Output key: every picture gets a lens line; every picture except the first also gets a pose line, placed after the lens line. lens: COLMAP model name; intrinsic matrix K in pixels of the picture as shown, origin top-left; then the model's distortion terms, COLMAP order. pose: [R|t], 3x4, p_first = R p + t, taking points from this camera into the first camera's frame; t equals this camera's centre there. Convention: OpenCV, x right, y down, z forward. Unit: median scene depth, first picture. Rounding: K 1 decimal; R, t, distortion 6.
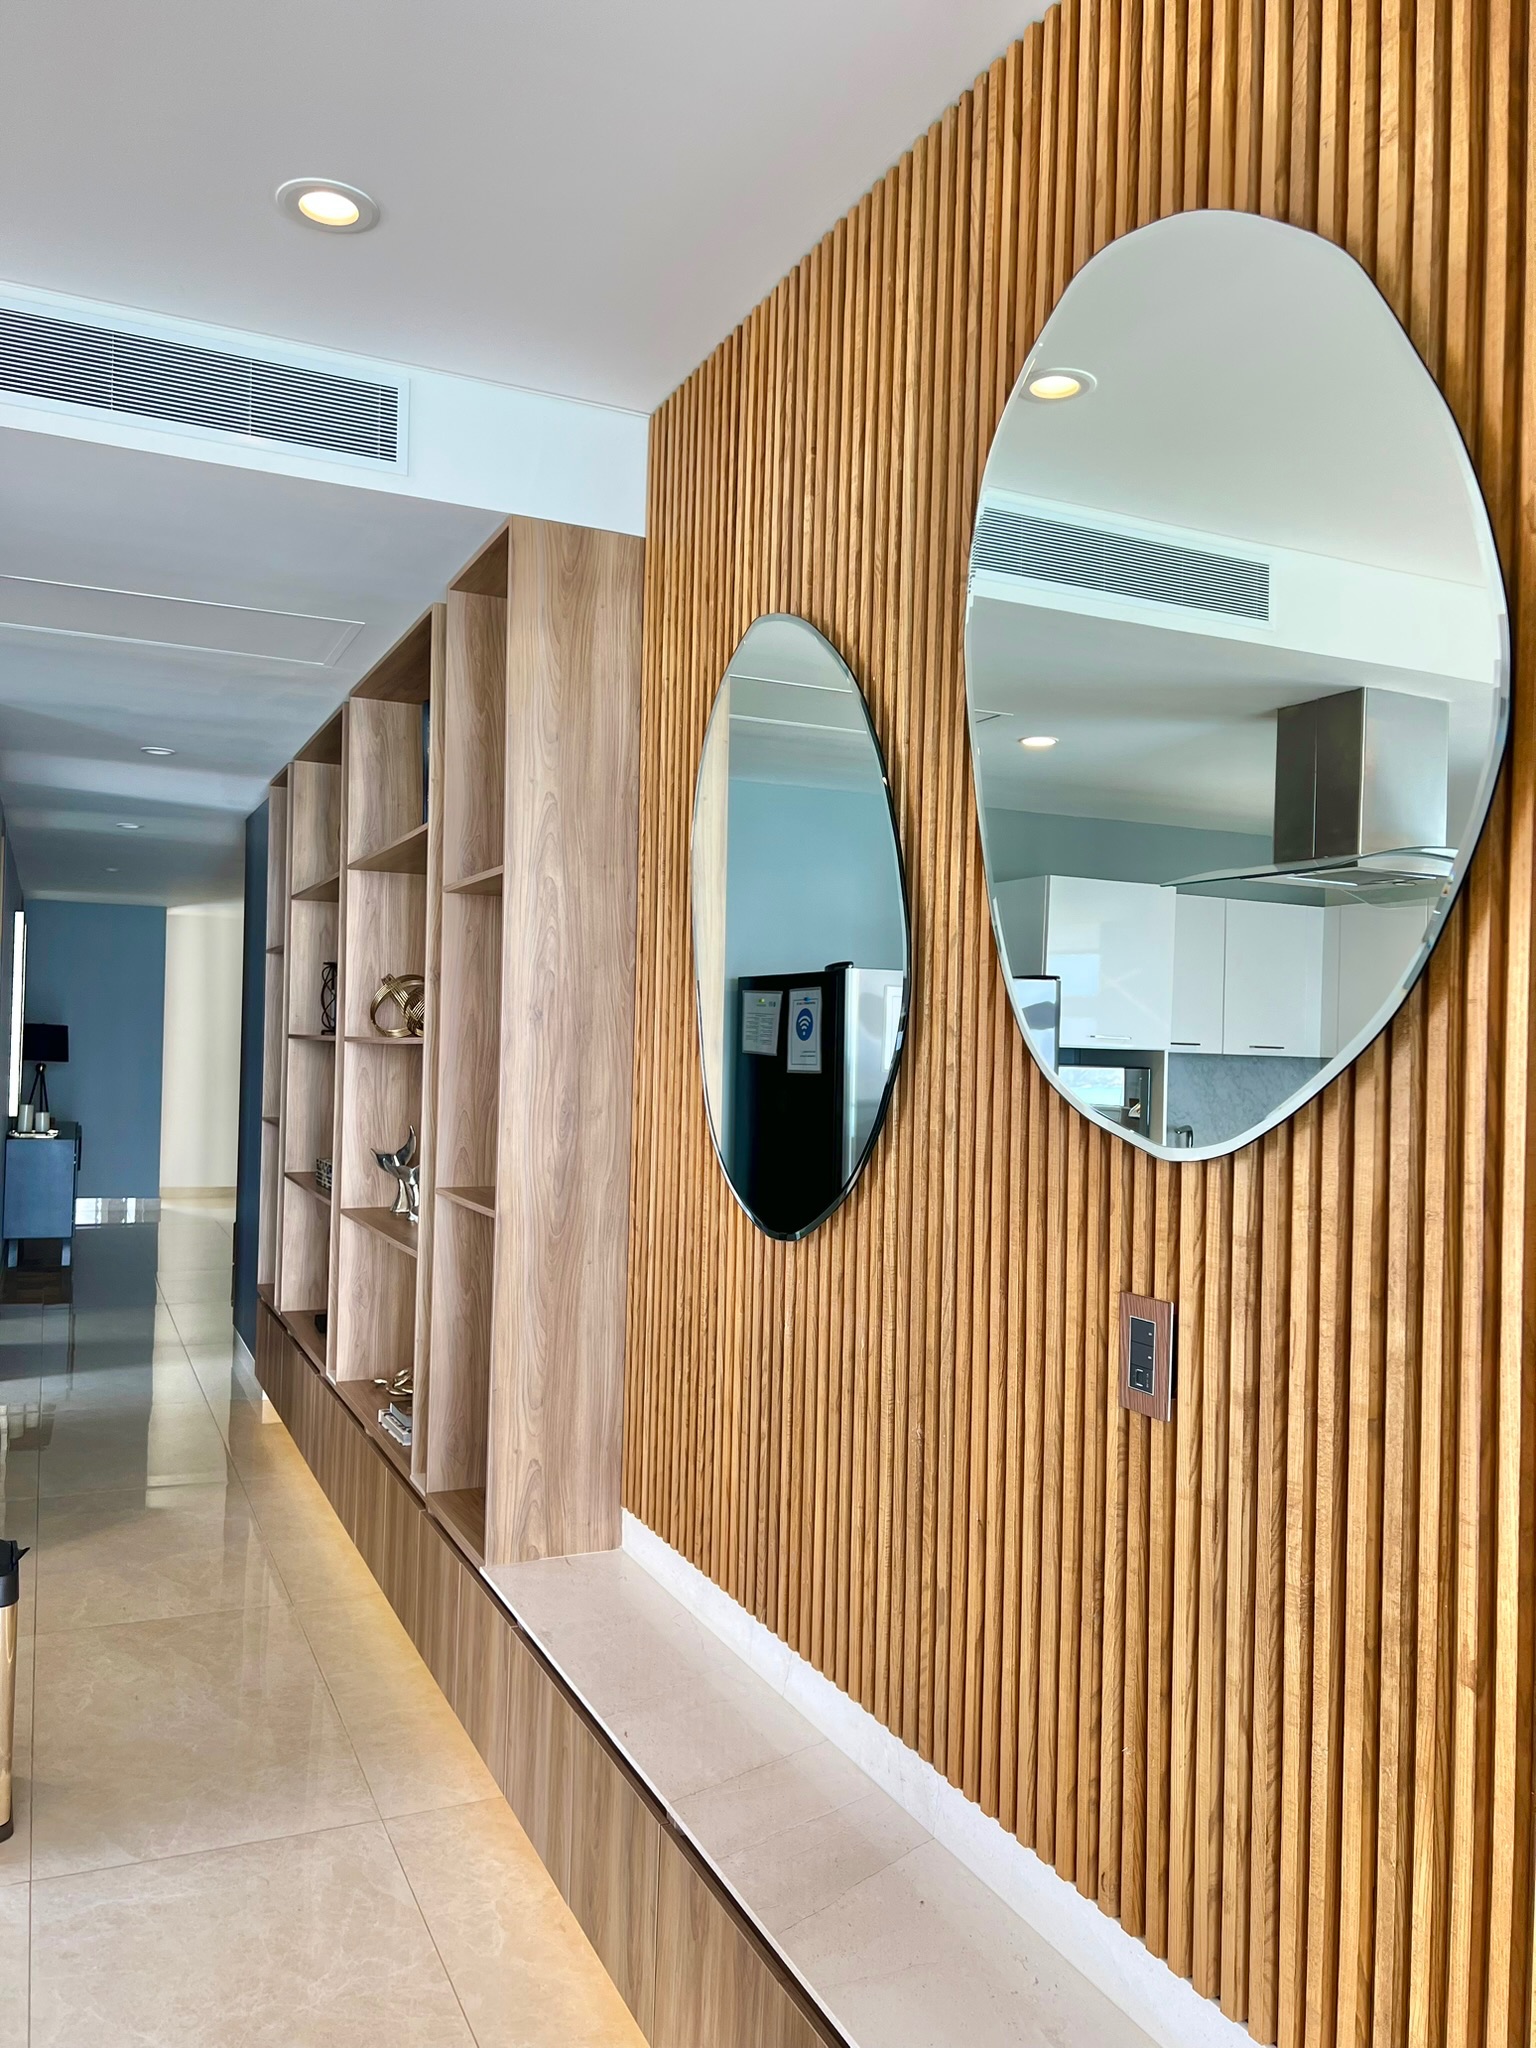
lens RADIAL K [[1559.8, 0, 768.0], [0, 1559.8, 1024.0], [0, 0, 1]] dist [0.000758, -0.000096]
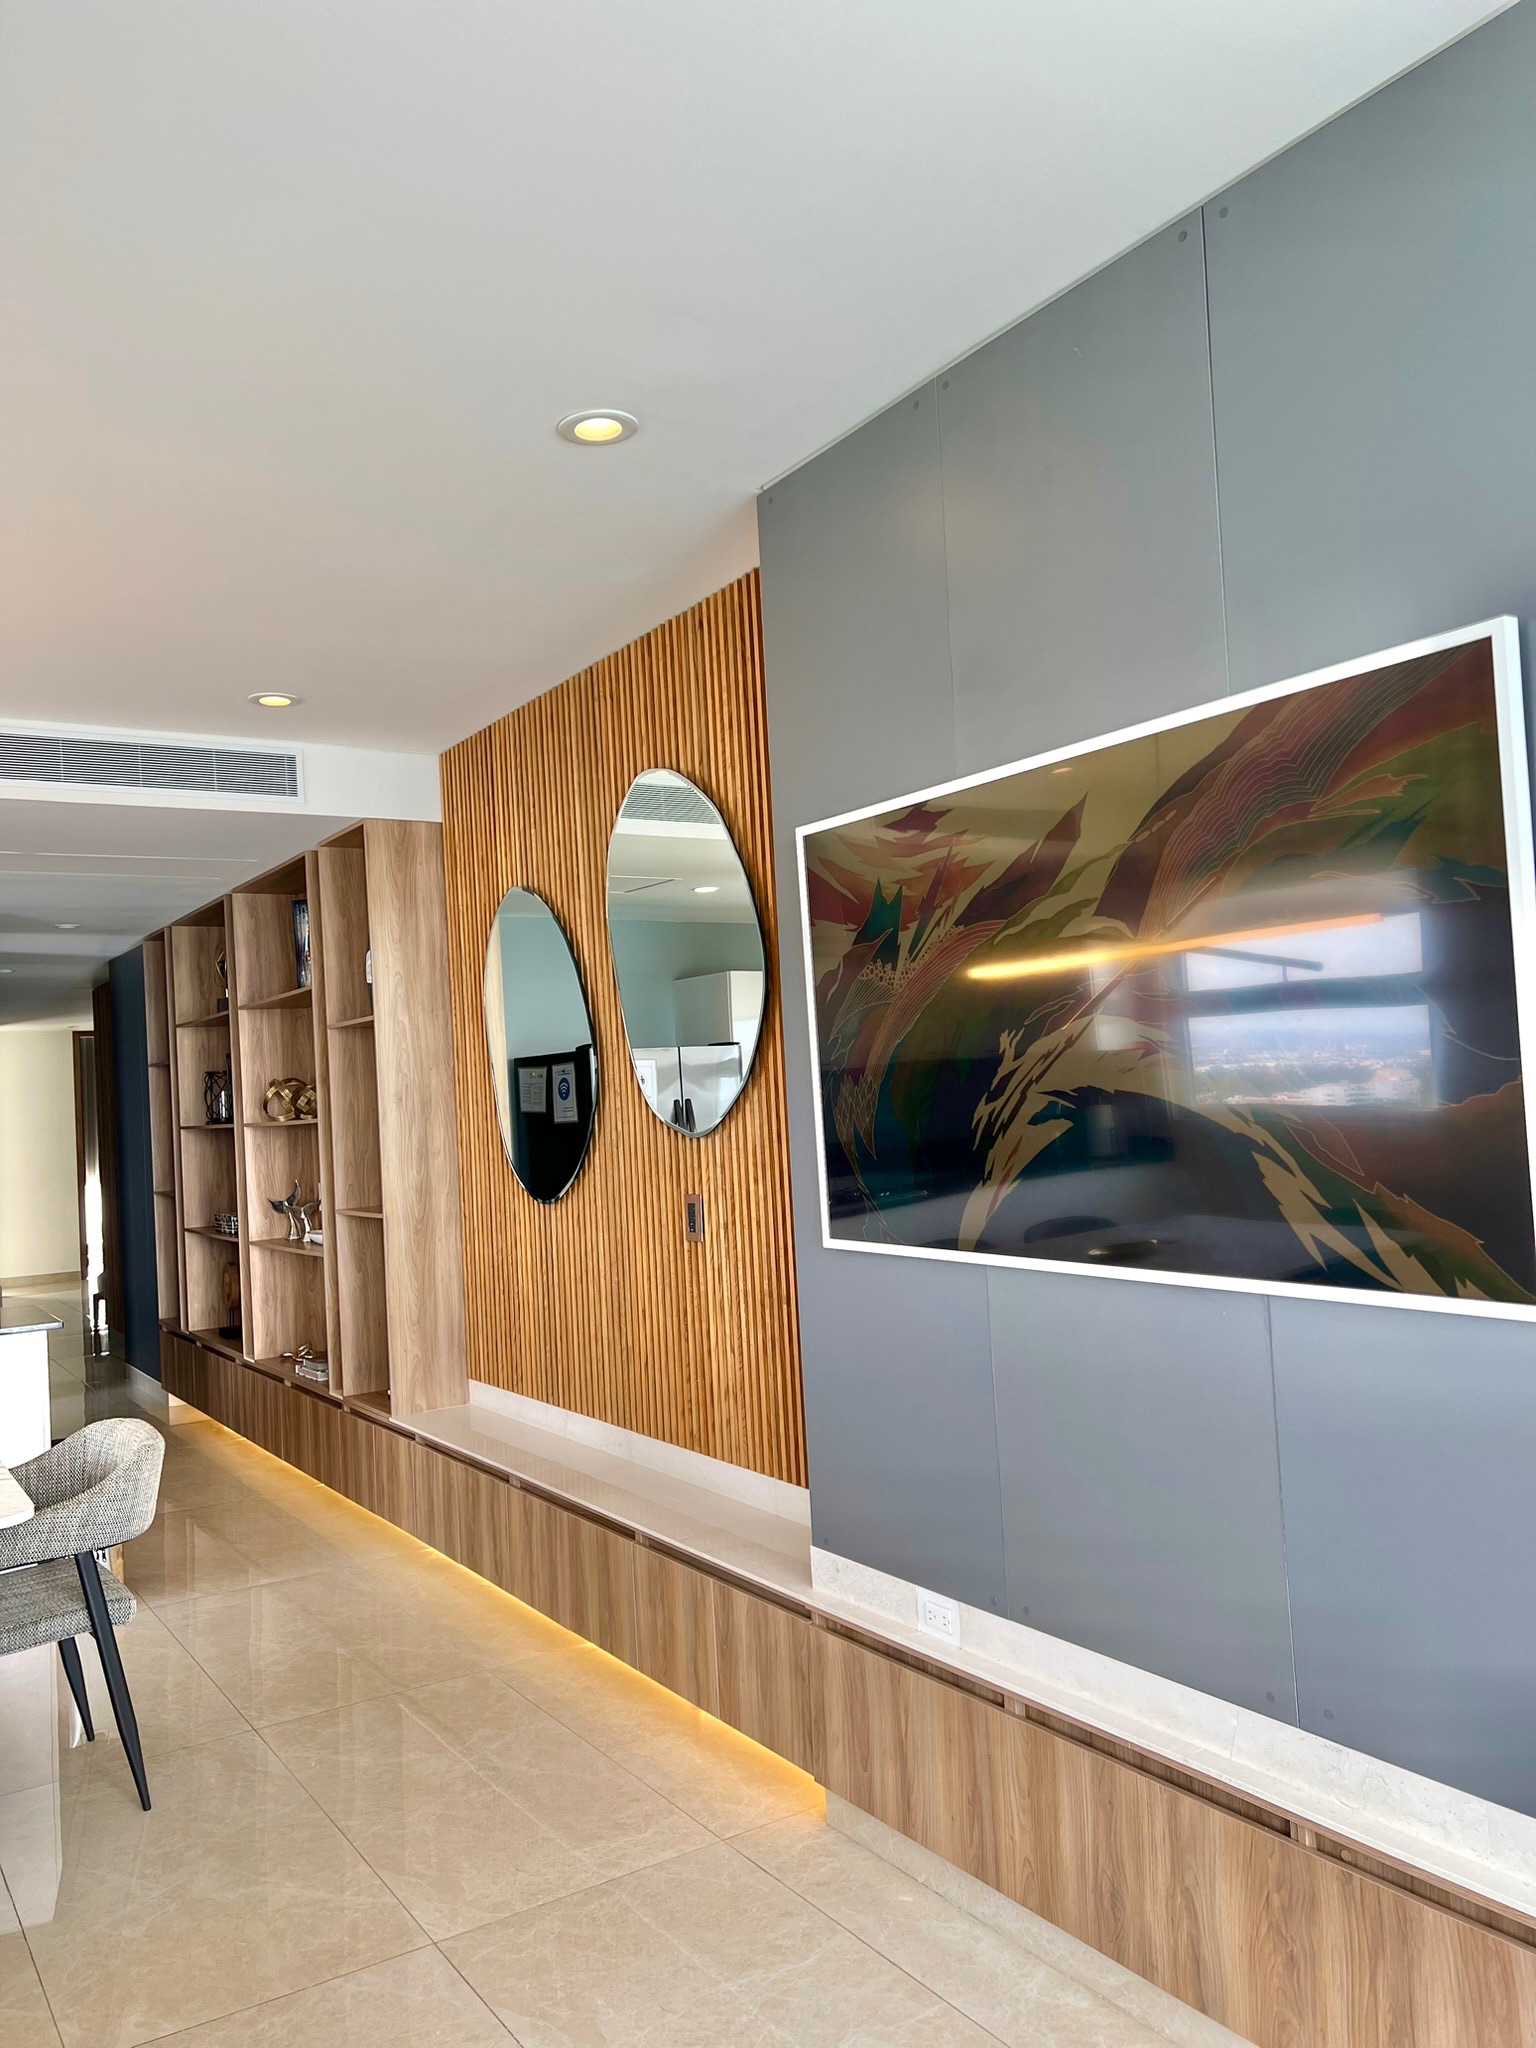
lens RADIAL K [[1582.9, 0, 768.0], [0, 1582.9, 1024.0], [0, 0, 1]] dist [0.090201, -0.000392]
pose [[0.987241, -0.073802, 0.141095, 0.013690], [0.078268, 0.996584, -0.026360, -0.010715], [-0.138667, 0.037067, 0.989645, -0.817448]]
